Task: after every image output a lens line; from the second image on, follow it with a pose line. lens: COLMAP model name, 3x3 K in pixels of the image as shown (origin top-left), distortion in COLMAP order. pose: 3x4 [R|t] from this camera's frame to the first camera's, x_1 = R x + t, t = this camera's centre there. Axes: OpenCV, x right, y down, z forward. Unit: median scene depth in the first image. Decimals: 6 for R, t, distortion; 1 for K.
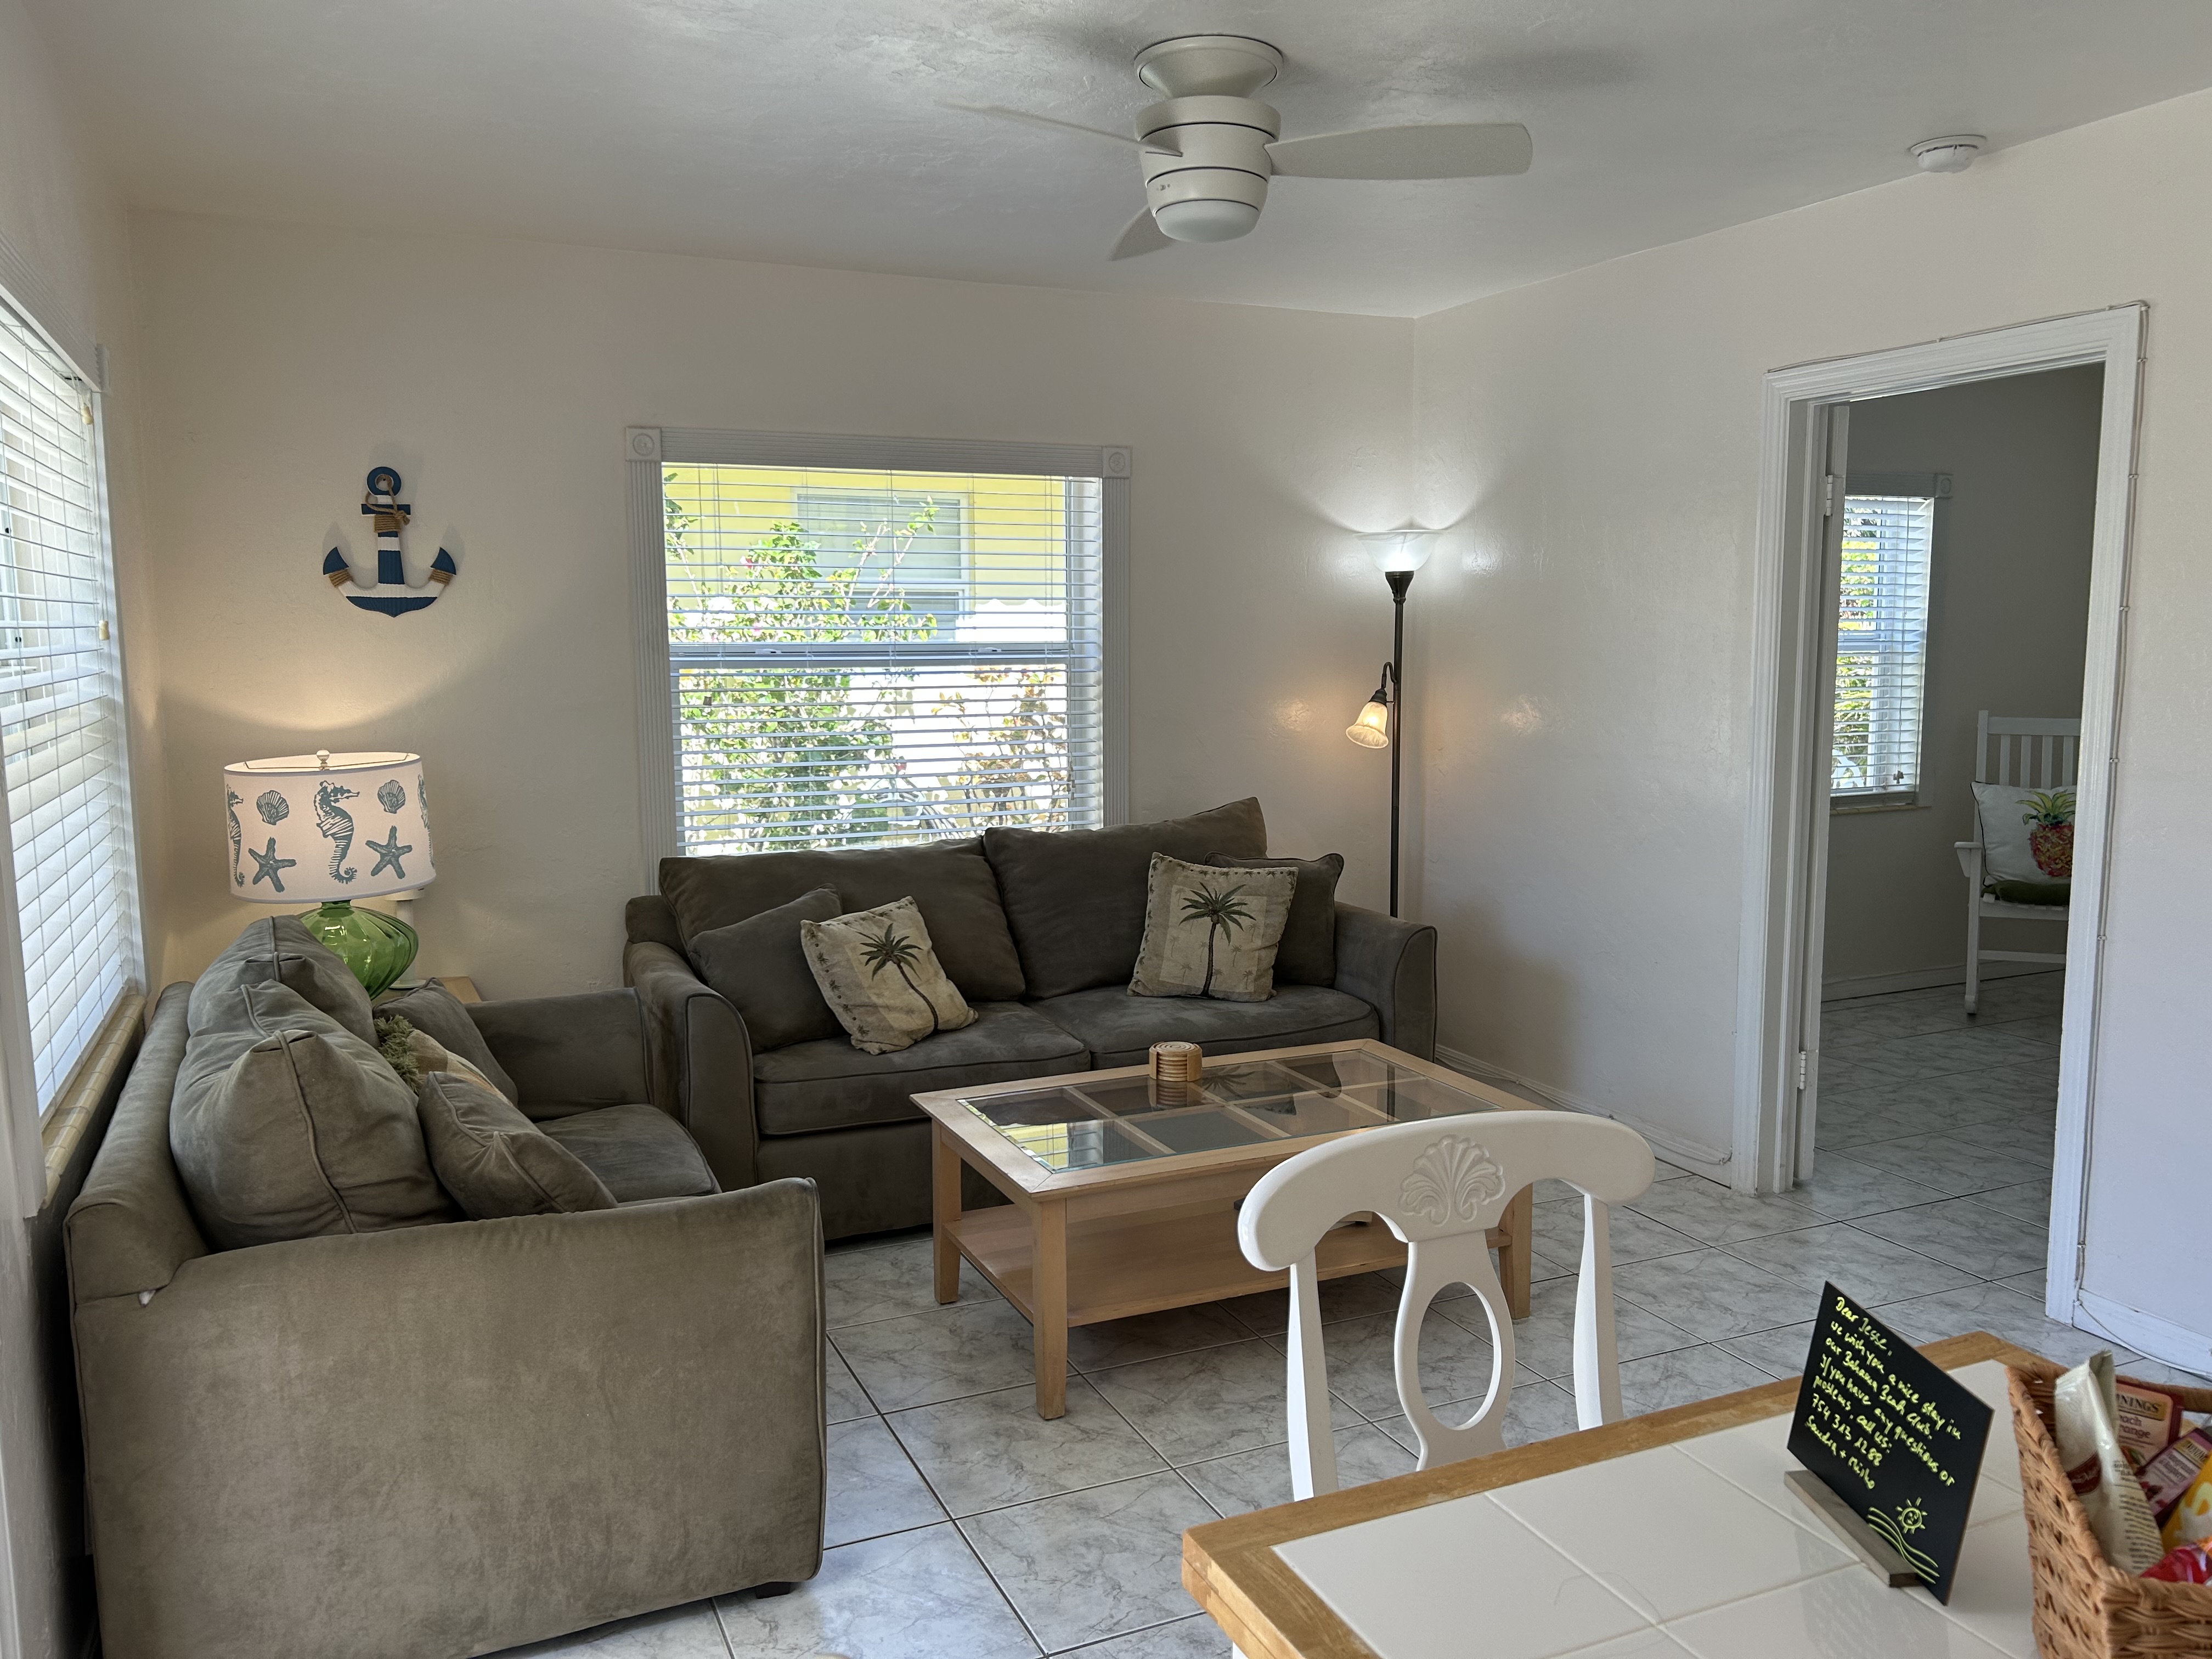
lens RADIAL K [[1656.7, 0, 1097.3], [0, 1656.7, 826.3], [0, 0, 1]] dist [0.131298, -0.132700]
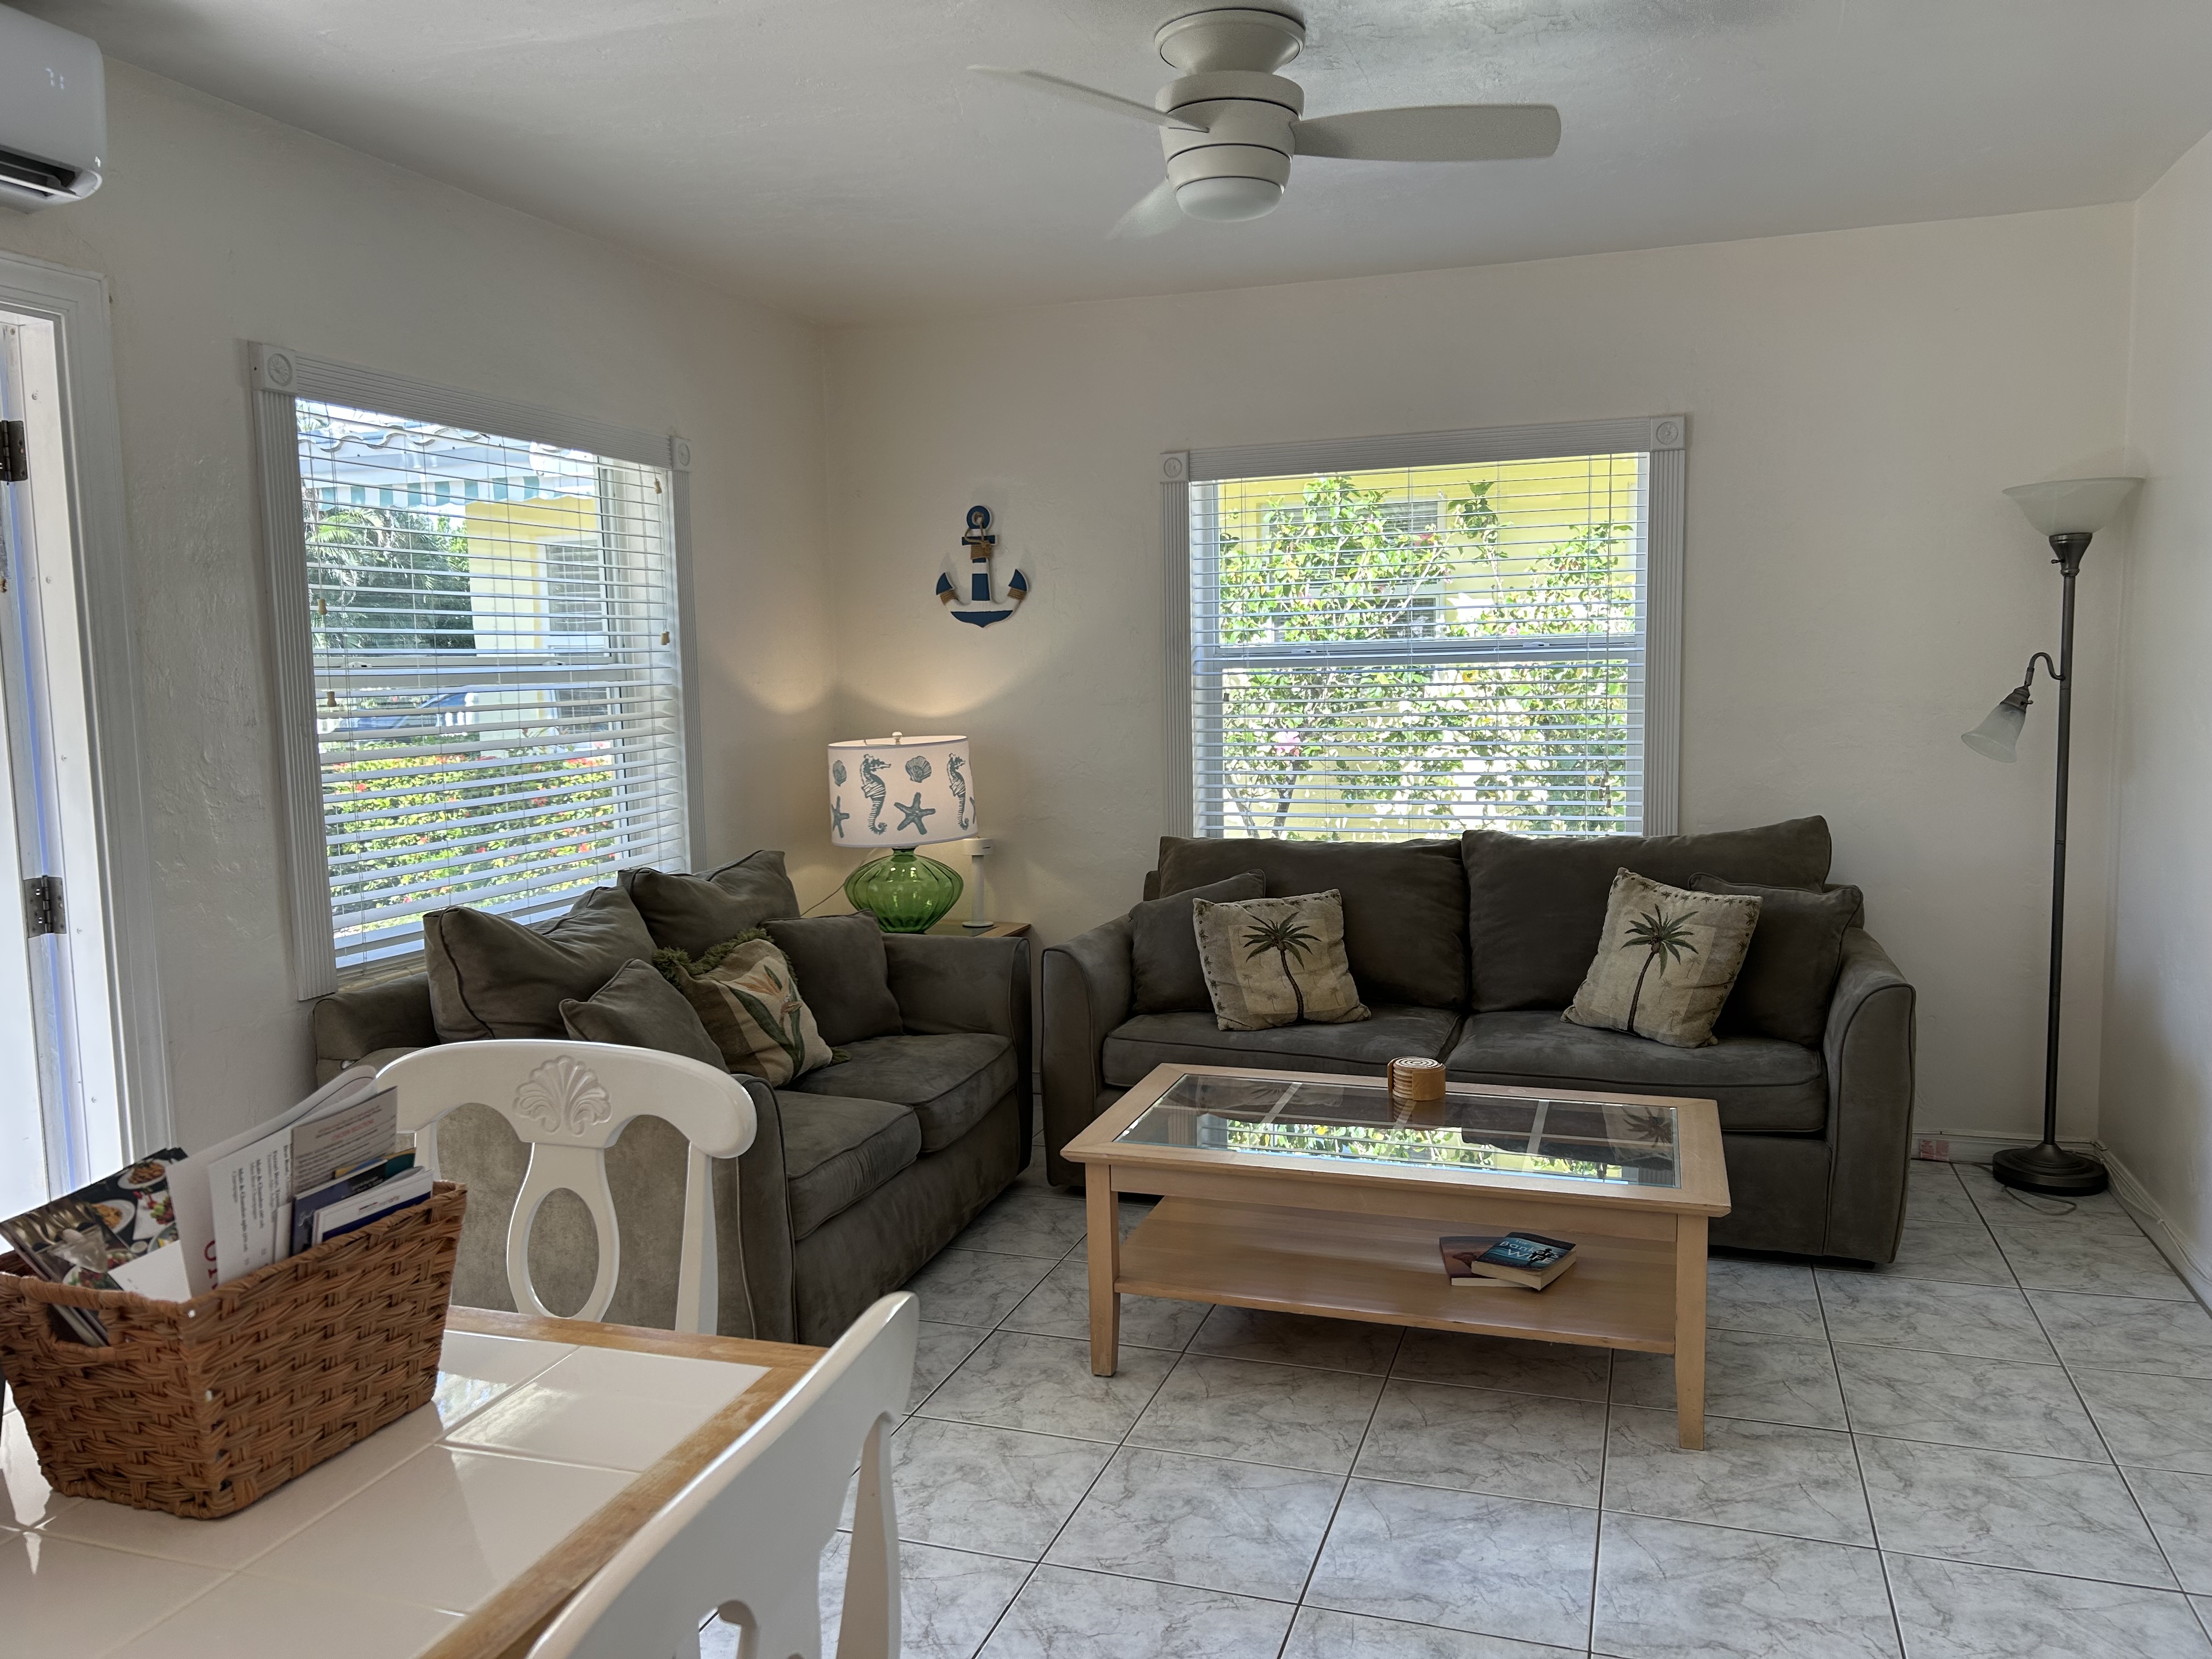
lens RADIAL K [[1656.7, 0, 1097.3], [0, 1656.7, 826.3], [0, 0, 1]] dist [0.131298, -0.132700]
pose [[0.740699, 0.059014, -0.669240, 0.472392], [-0.064479, 0.997781, 0.016621, -0.003694], [0.668736, 0.030841, 0.742860, 0.155382]]
